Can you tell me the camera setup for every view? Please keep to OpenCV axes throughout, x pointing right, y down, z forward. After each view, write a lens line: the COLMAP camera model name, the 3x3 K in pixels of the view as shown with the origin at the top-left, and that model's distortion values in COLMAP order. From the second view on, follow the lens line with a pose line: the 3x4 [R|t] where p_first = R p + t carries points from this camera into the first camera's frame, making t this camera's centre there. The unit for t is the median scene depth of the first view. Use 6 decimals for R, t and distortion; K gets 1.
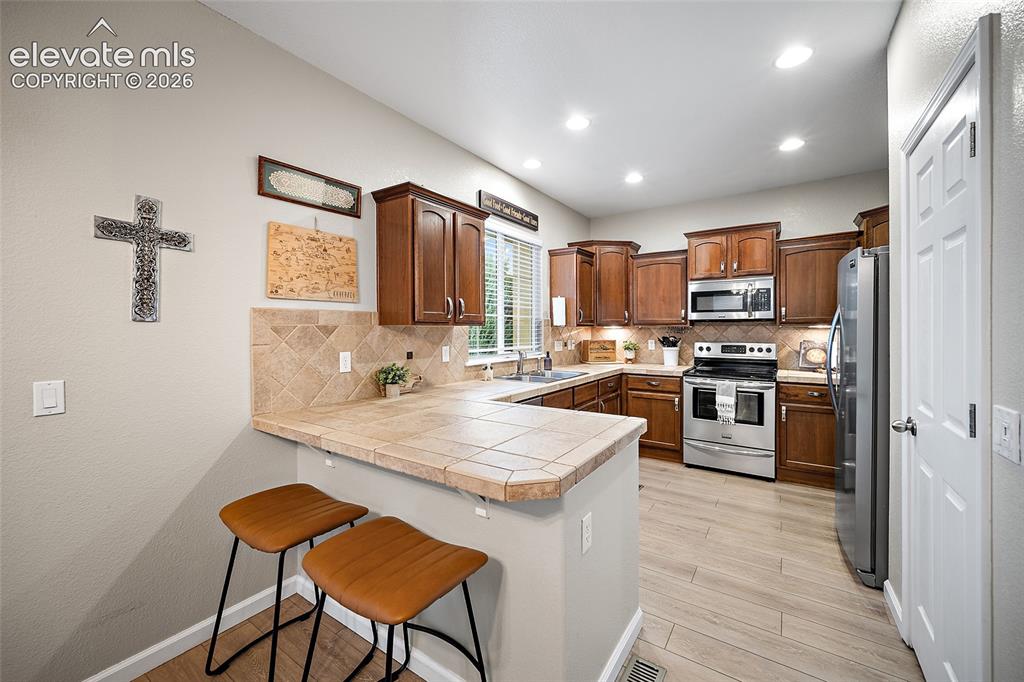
lens RADIAL K [[412.5, 0, 517.8], [0, 412.5, 334.9], [0, 0, 1]] dist [-0.004313, 0.000077]
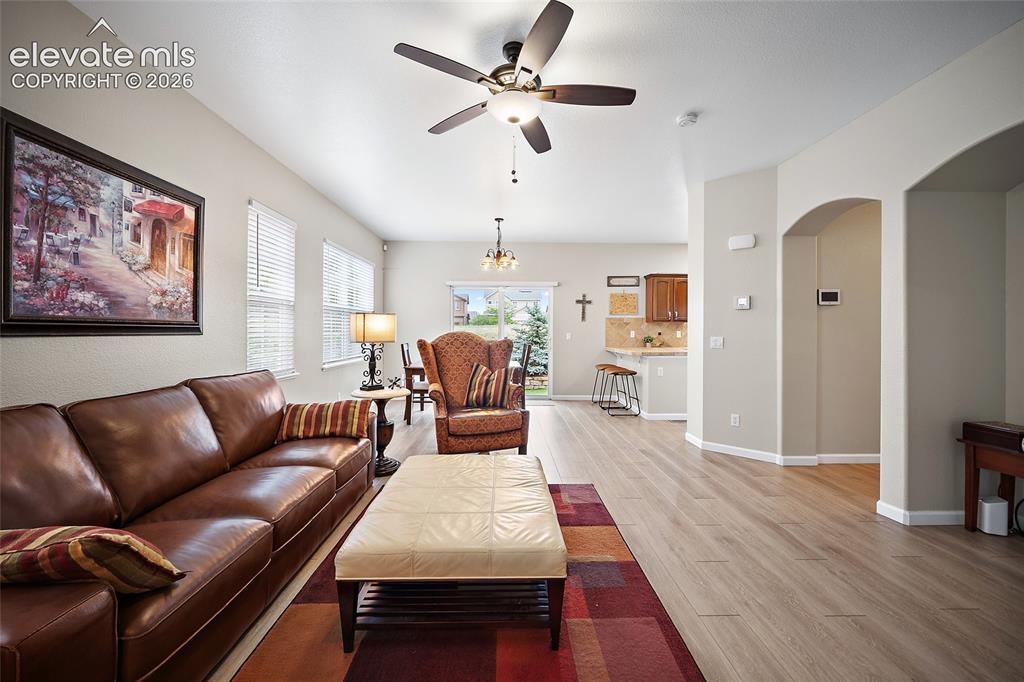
lens RADIAL K [[412.5, 0, 508.4], [0, 412.5, 333.2], [0, 0, 1]] dist [-0.004313, 0.000077]
pose [[0.571009, 0.009506, -0.820889, 0.936534], [-0.017263, 0.999851, -0.000431, 0.045407], [0.820762, 0.014417, 0.571088, -0.903303]]
